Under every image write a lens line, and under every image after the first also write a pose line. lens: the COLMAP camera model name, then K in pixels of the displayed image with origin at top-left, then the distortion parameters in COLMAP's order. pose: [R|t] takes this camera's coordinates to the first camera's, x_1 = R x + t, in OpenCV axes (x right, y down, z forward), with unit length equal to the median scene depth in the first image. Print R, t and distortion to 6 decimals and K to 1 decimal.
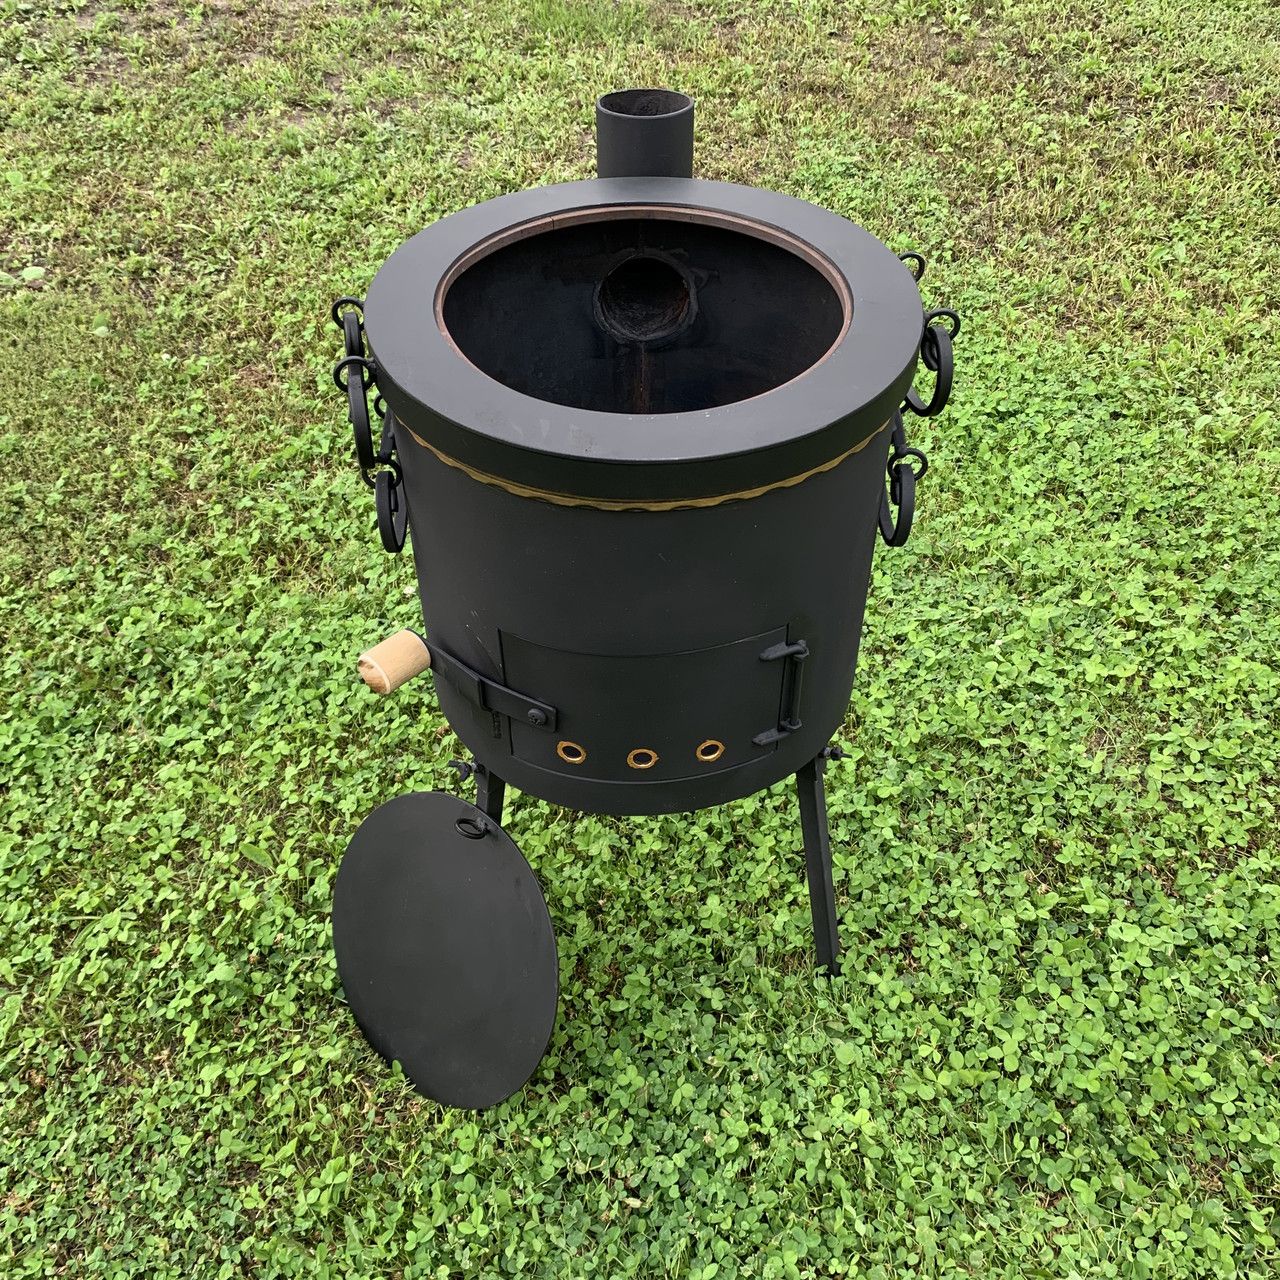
lens RADIAL K [[1312.5, 0, 640.0], [0, 1312.5, 640.0], [0, 0, 1]] dist [0.000731, -0.017218]
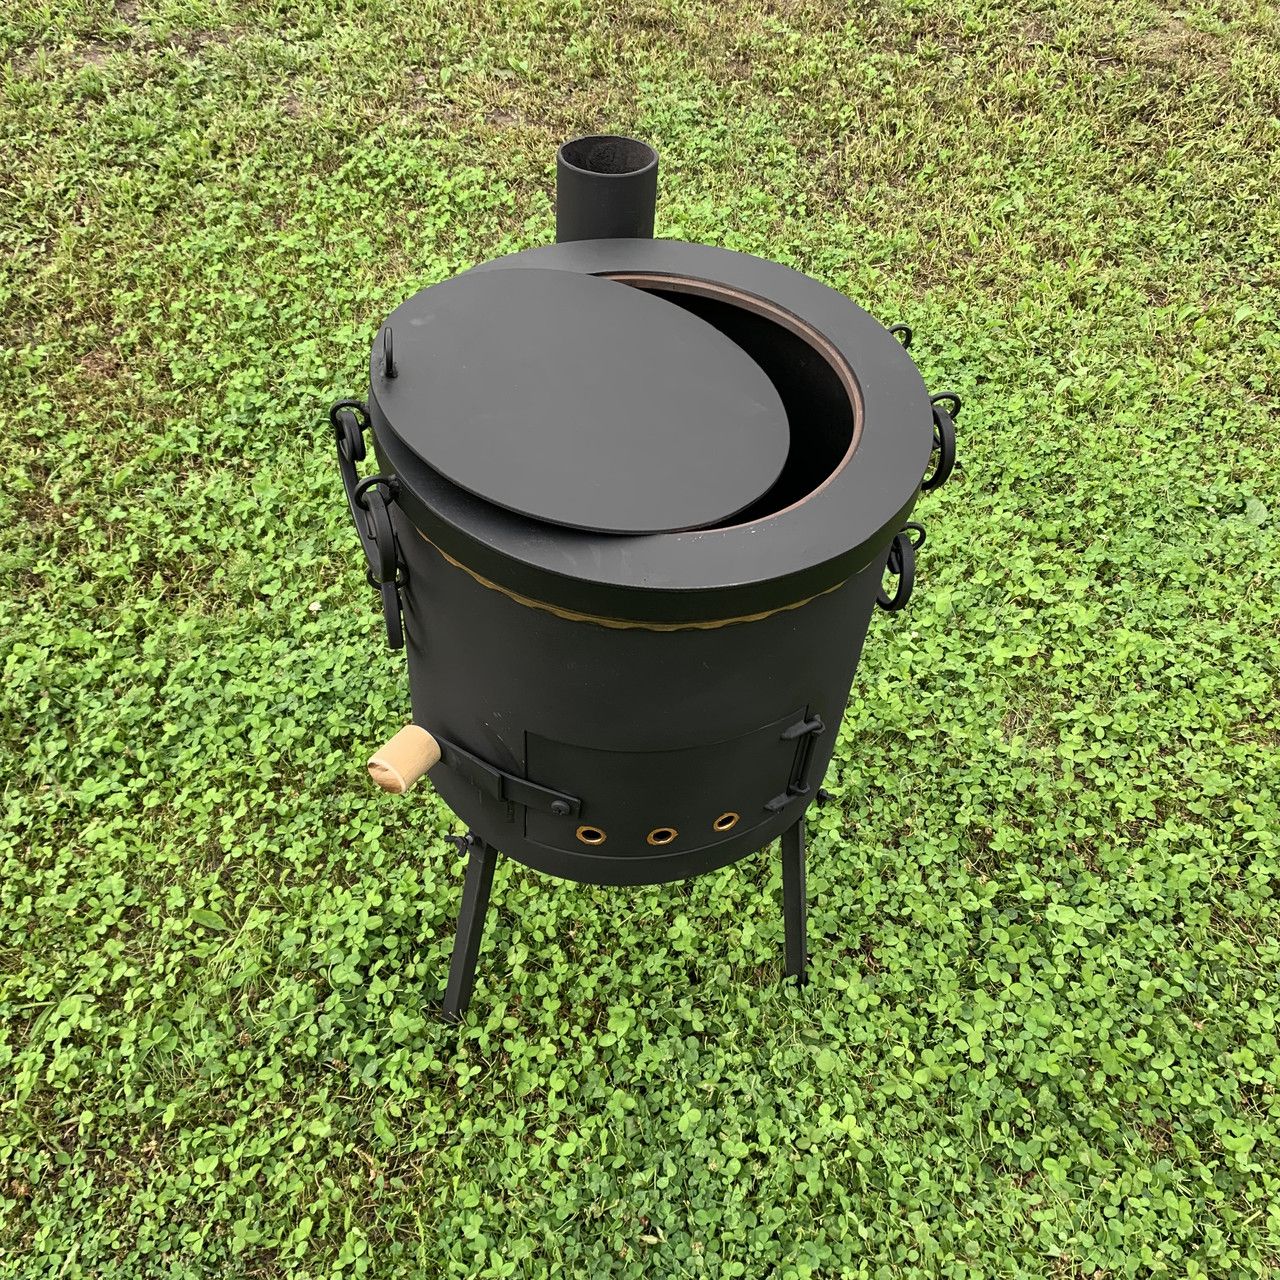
lens RADIAL K [[1312.5, 0, 640.0], [0, 1312.5, 640.0], [0, 0, 1]] dist [0.000731, -0.017218]
pose [[0.985867, -0.065949, 0.154003, -0.110786], [0.053181, 0.994909, 0.085609, -0.101903], [-0.158865, -0.076209, 0.984355, 0.011768]]
